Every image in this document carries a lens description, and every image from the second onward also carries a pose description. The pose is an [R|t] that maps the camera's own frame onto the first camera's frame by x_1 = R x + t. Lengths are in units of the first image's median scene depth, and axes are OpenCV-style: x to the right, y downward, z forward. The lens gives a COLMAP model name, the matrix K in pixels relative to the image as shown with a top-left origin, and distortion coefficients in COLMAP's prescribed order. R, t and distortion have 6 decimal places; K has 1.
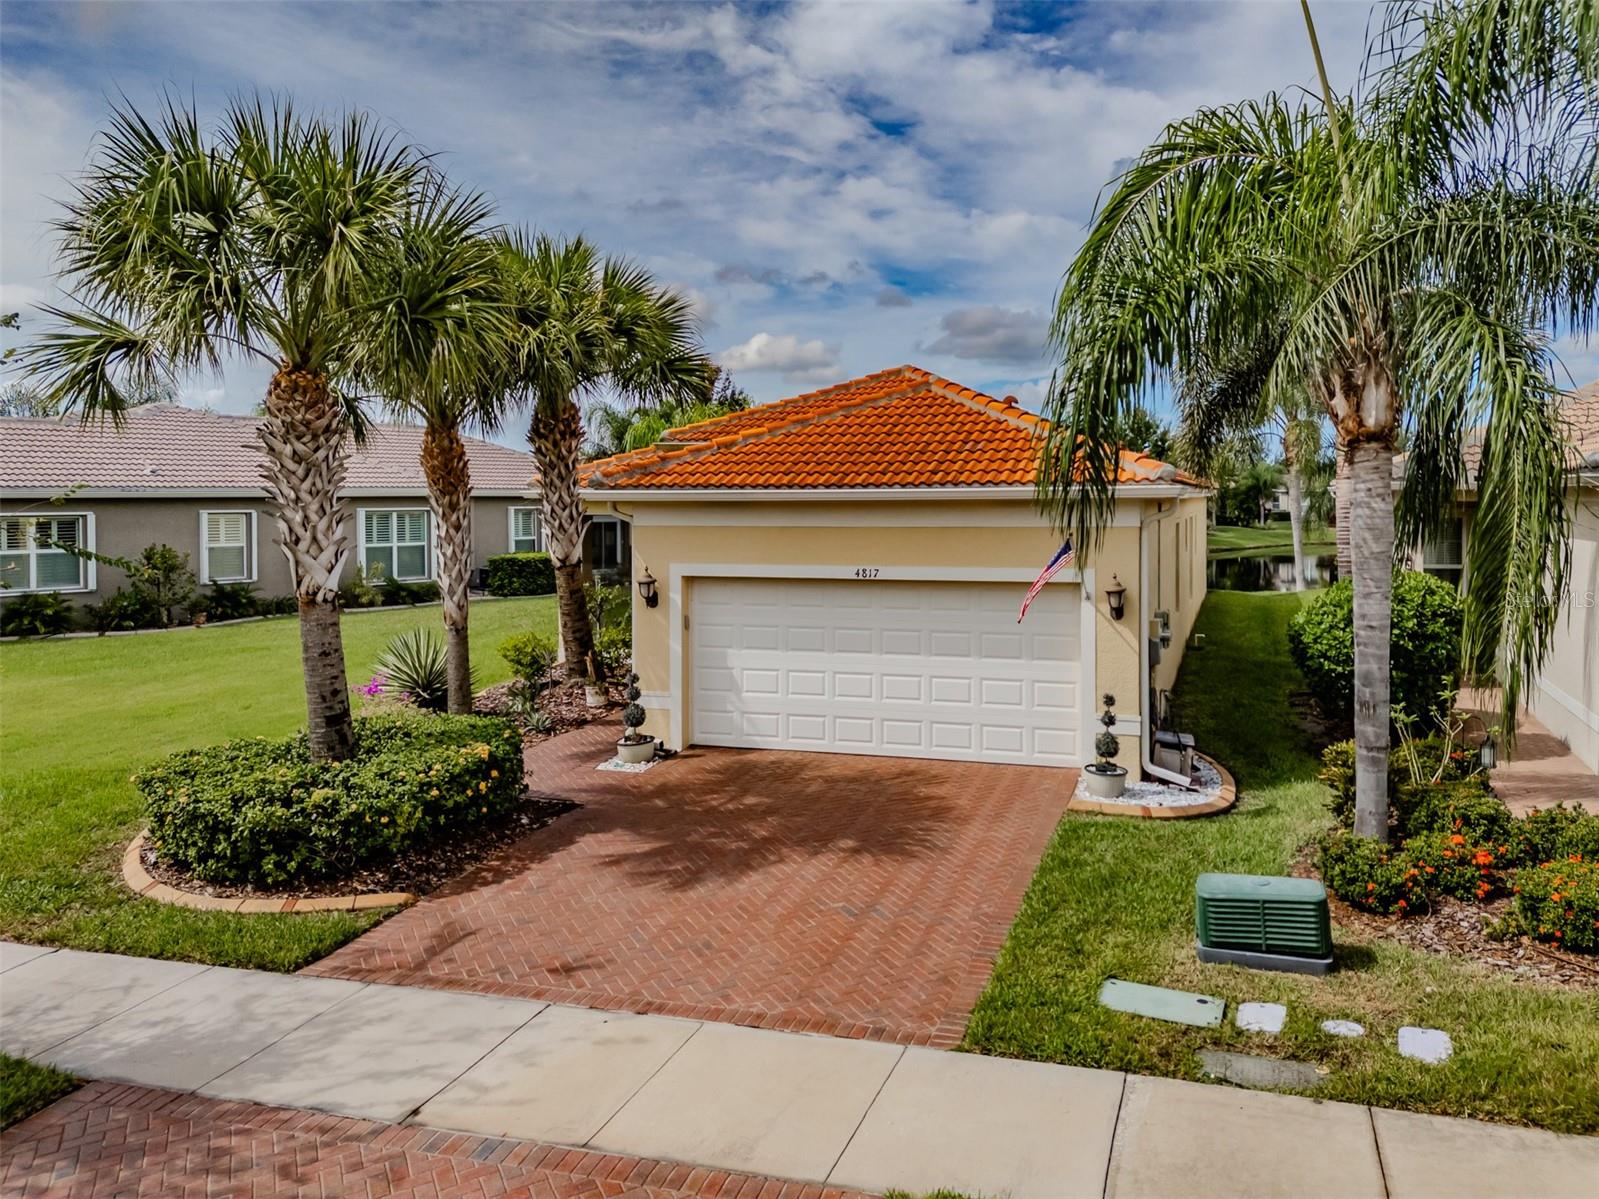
lens RADIAL K [[1214.5, 0, 879.2], [0, 1214.5, 541.0], [0, 0, 1]] dist [0.115565, -0.099172]
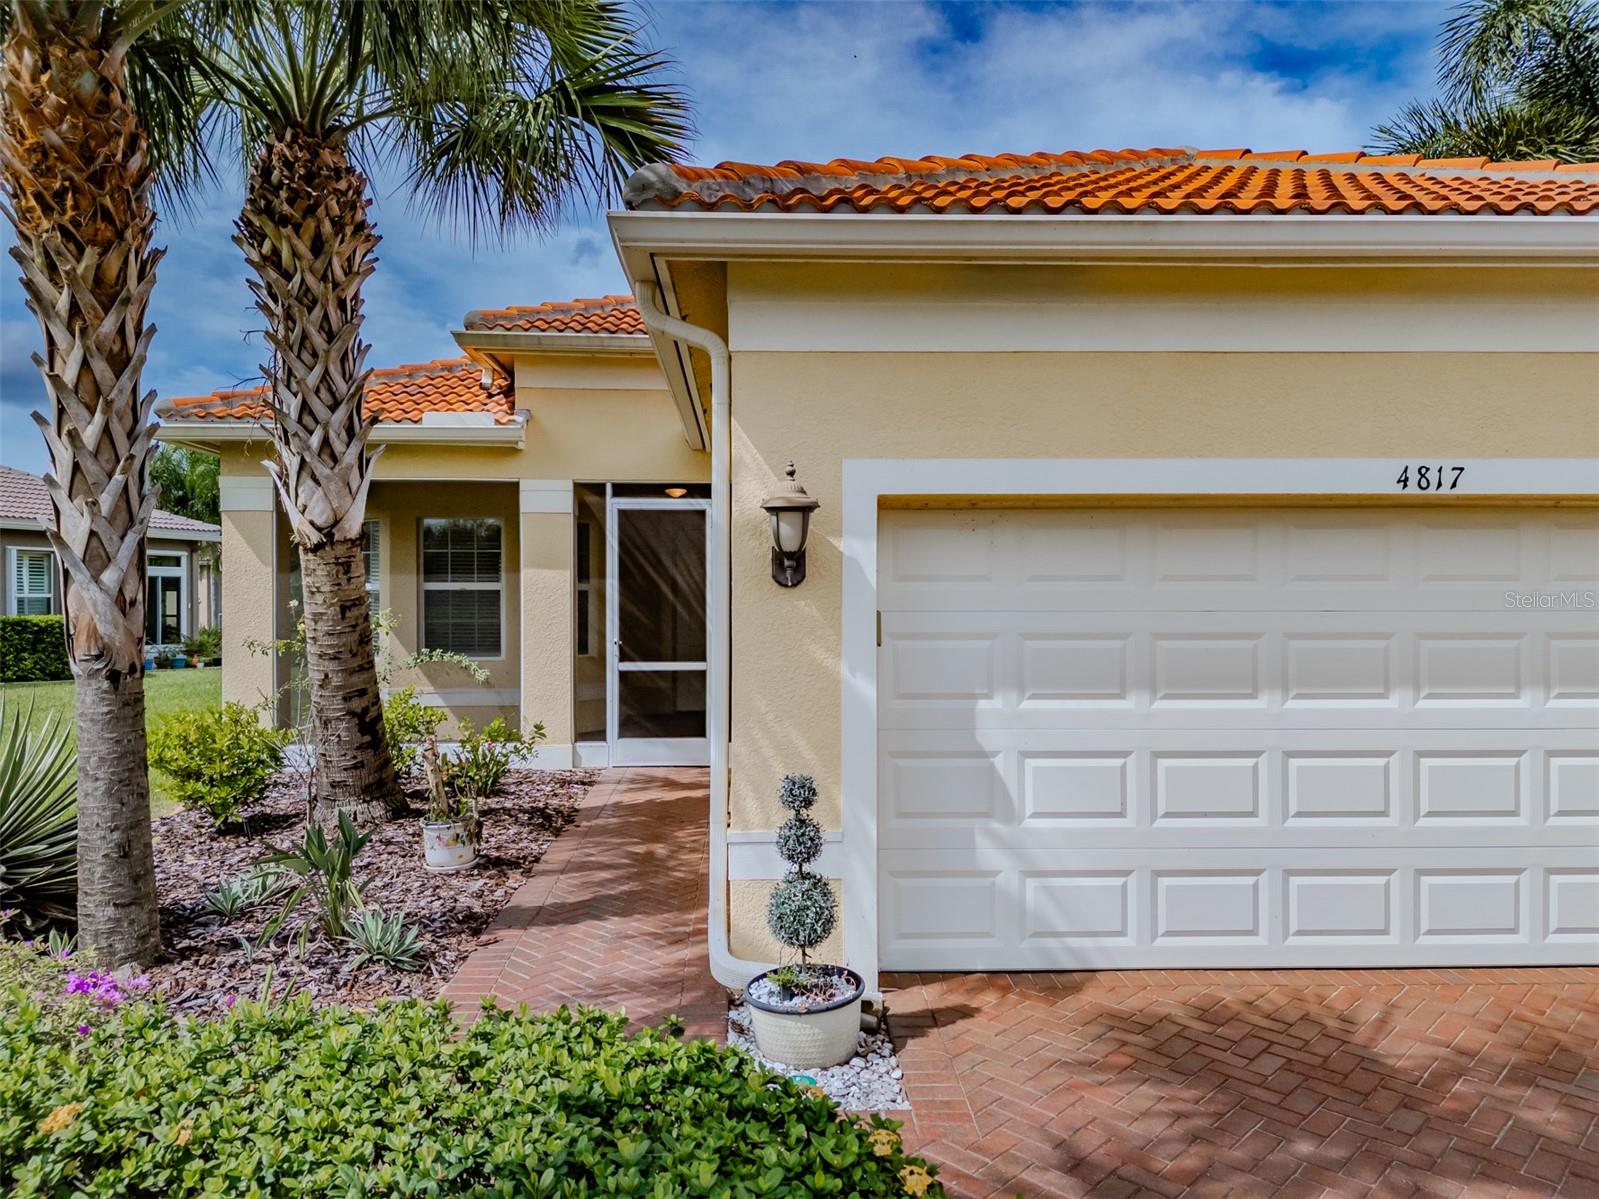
lens RADIAL K [[1192.4, 0, 805.0], [0, 1192.4, 598.9], [0, 0, 1]] dist [0.092304, -0.101299]
pose [[0.945993, 0.000469, 0.324188, -0.241455], [0.011694, 0.999299, -0.035570, 0.057987], [-0.323977, 0.037440, 0.945324, 0.559933]]
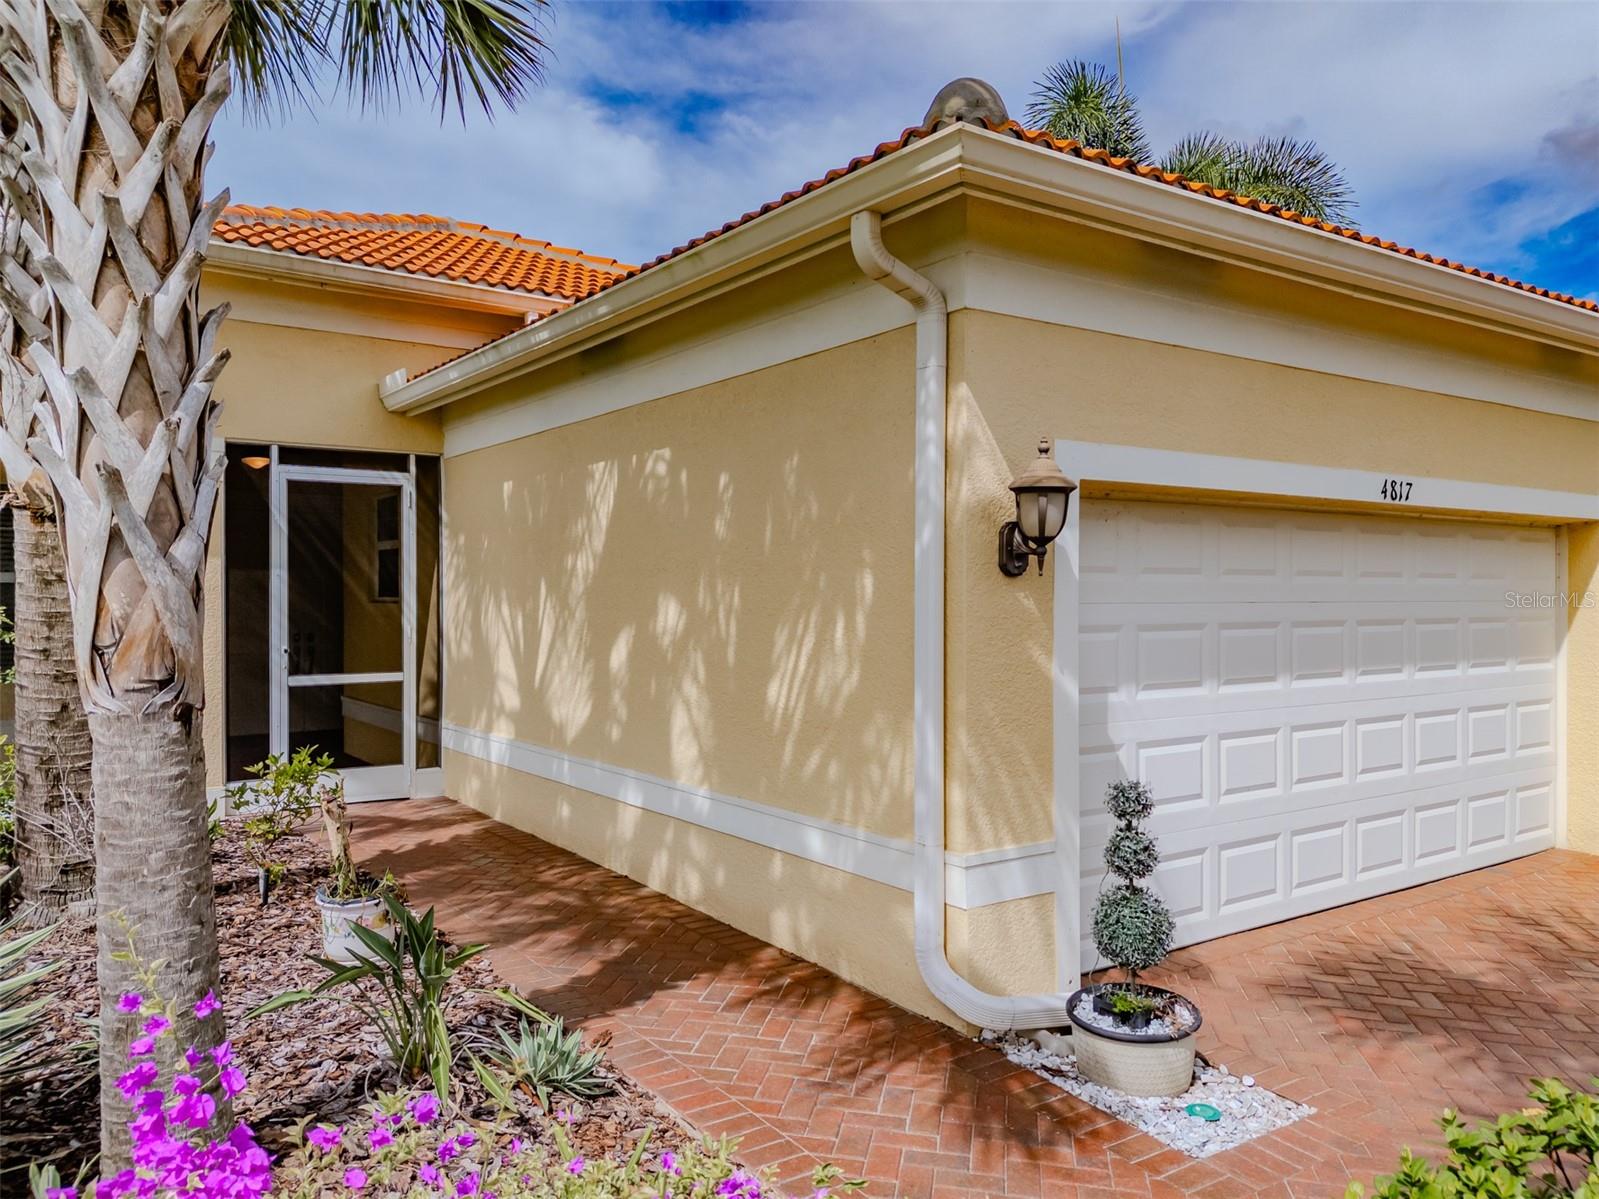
lens RADIAL K [[1192.4, 0, 805.0], [0, 1192.4, 598.9], [0, 0, 1]] dist [0.092304, -0.101299]
pose [[0.611142, -0.000302, 0.791521, -0.383478], [0.030486, 0.999267, -0.023158, 0.054405], [-0.790934, 0.038284, 0.610703, 0.706620]]
